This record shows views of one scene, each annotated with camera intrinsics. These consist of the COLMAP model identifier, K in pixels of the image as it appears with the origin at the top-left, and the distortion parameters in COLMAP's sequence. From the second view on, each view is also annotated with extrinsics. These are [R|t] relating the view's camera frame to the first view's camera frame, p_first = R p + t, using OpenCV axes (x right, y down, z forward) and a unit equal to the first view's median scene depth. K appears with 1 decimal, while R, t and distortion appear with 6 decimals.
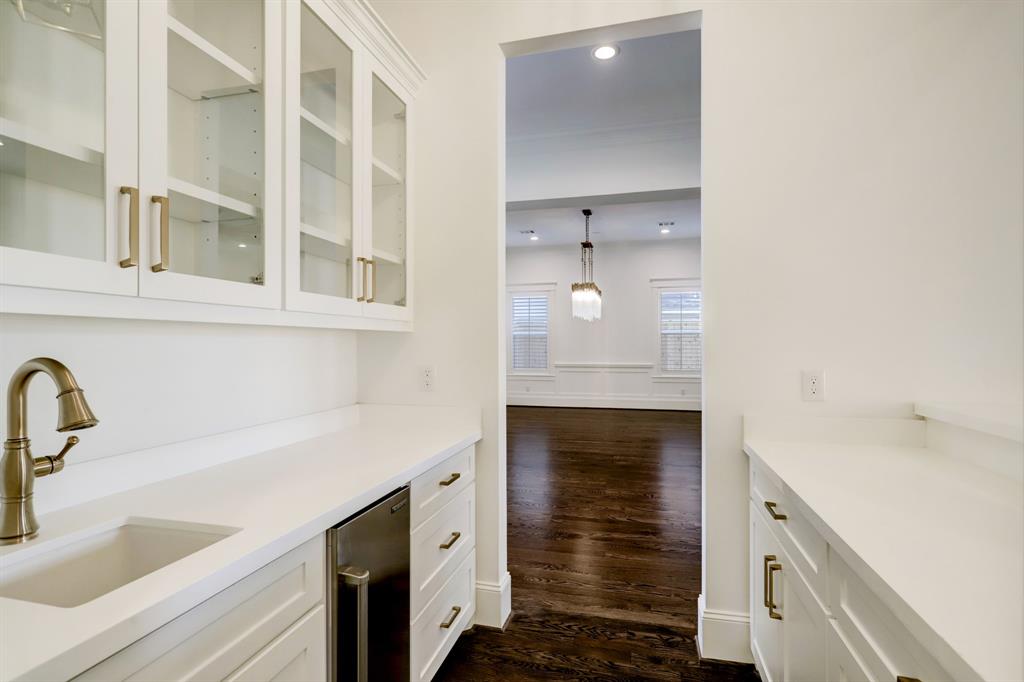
lens RADIAL K [[503.6, 0, 511.4], [0, 503.6, 343.5], [0, 0, 1]] dist [-0.003632, 0.012454]
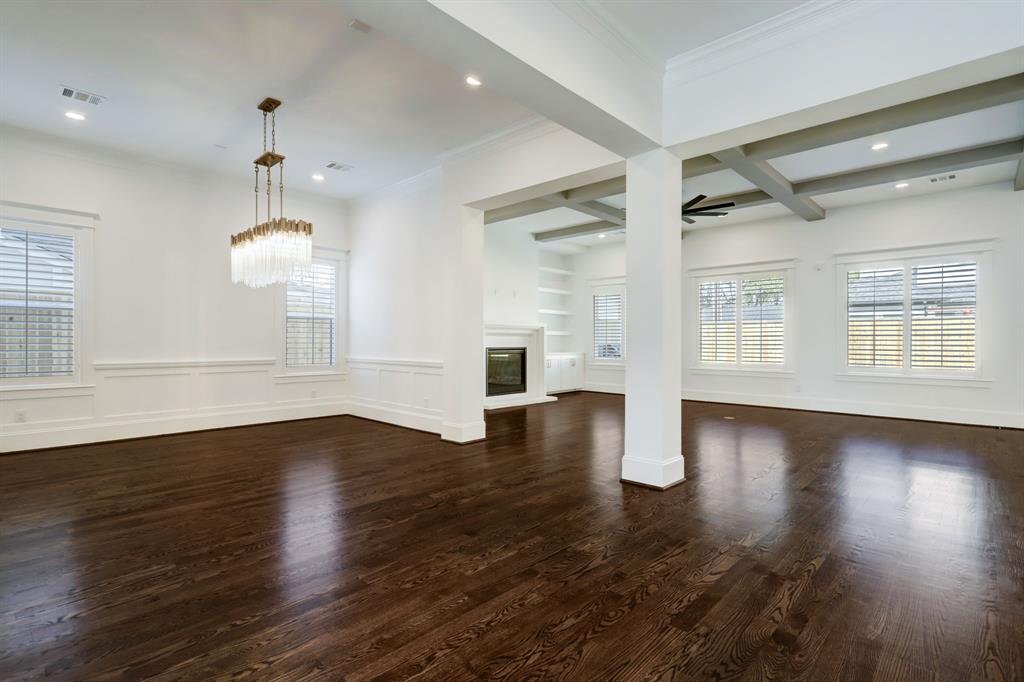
lens RADIAL K [[503.6, 0, 511.4], [0, 503.6, 343.5], [0, 0, 1]] dist [-0.003632, 0.012454]
pose [[0.469197, 0.000747, 0.883093, -0.273274], [-0.005079, 0.999985, 0.001853, 0.022460], [-0.883079, -0.005354, 0.469194, 0.515388]]
